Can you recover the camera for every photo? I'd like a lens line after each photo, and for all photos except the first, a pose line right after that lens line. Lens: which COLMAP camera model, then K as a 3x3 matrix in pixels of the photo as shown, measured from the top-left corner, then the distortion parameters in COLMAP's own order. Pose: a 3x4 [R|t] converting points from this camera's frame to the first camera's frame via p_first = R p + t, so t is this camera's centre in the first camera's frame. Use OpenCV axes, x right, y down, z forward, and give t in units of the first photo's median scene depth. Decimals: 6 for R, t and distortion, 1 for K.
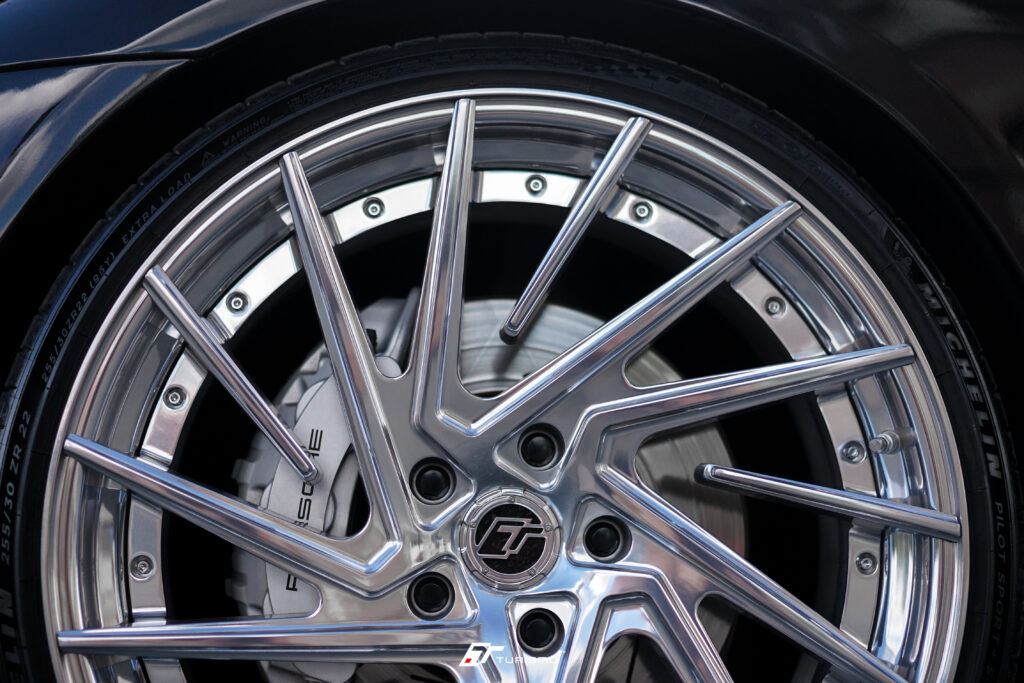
lens RADIAL K [[1162.5, 0, 512.0], [0, 1162.5, 341.5], [0, 0, 1]] dist [-0.139594, 0.047834]
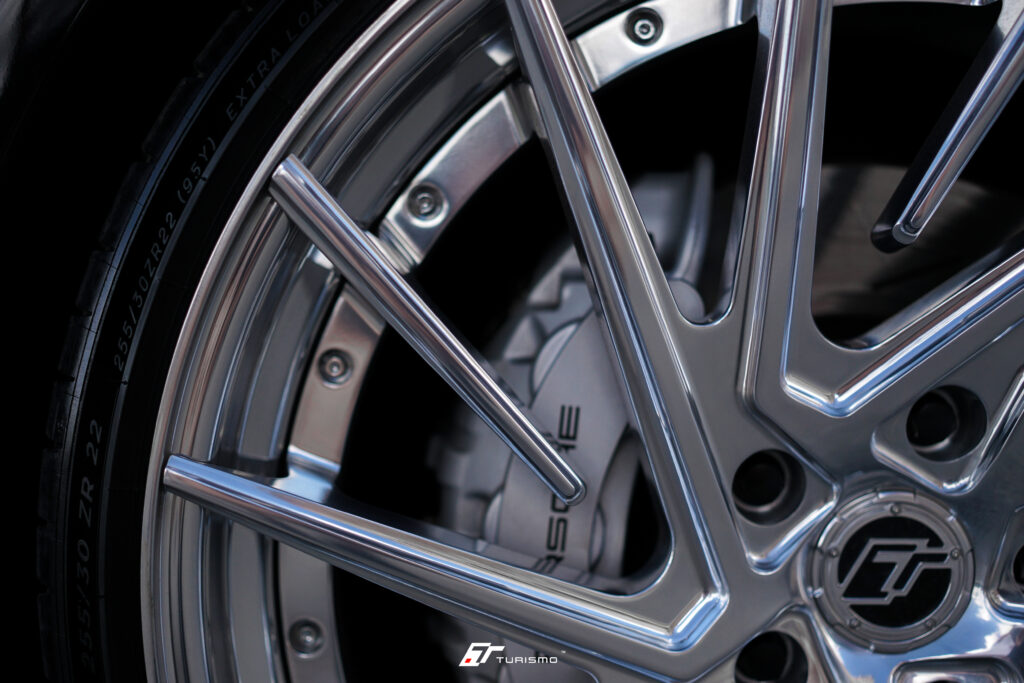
lens RADIAL K [[1157.3, 0, 512.2], [0, 1157.3, 388.2], [0, 0, 1]] dist [-0.105769, 0.020293]
pose [[0.994500, -0.034365, -0.098935, -0.140407], [0.053821, 0.978053, 0.201287, -0.058815], [0.089846, -0.205504, 0.974523, 0.409462]]
